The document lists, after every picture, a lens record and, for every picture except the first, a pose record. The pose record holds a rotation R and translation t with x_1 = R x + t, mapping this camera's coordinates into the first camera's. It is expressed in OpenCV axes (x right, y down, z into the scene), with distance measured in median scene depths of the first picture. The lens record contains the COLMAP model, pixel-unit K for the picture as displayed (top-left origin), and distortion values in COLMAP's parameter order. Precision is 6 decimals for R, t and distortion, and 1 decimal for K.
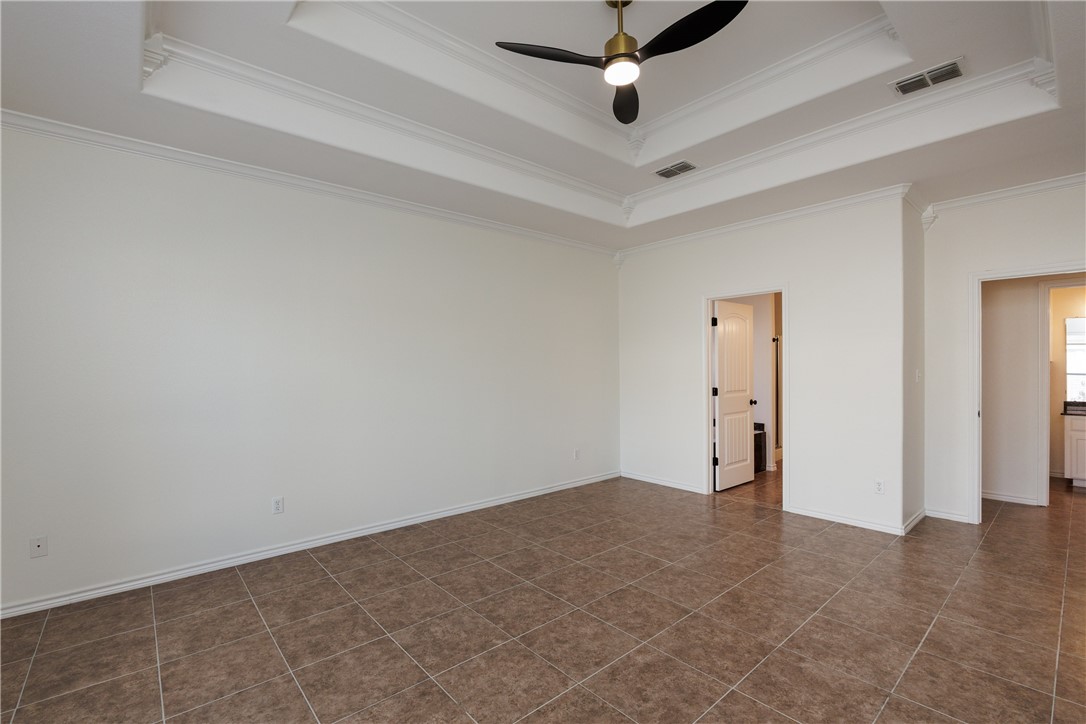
lens RADIAL K [[480.2, 0, 538.7], [0, 480.2, 368.2], [0, 0, 1]] dist [-0.007326, 0.001073]
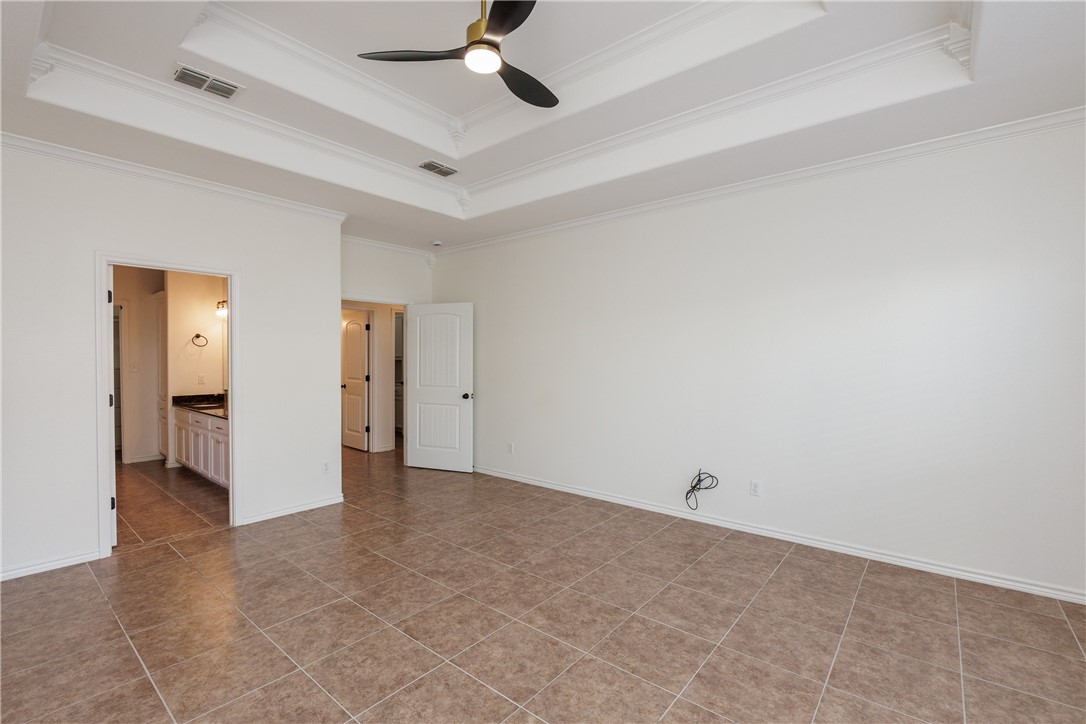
lens RADIAL K [[480.2, 0, 540.2], [0, 480.2, 367.3], [0, 0, 1]] dist [-0.007326, 0.001073]
pose [[-0.164912, -0.010659, 0.986251, -0.730306], [0.000136, 0.999941, 0.010830, -0.010765], [-0.986308, 0.001920, -0.164901, 0.955163]]
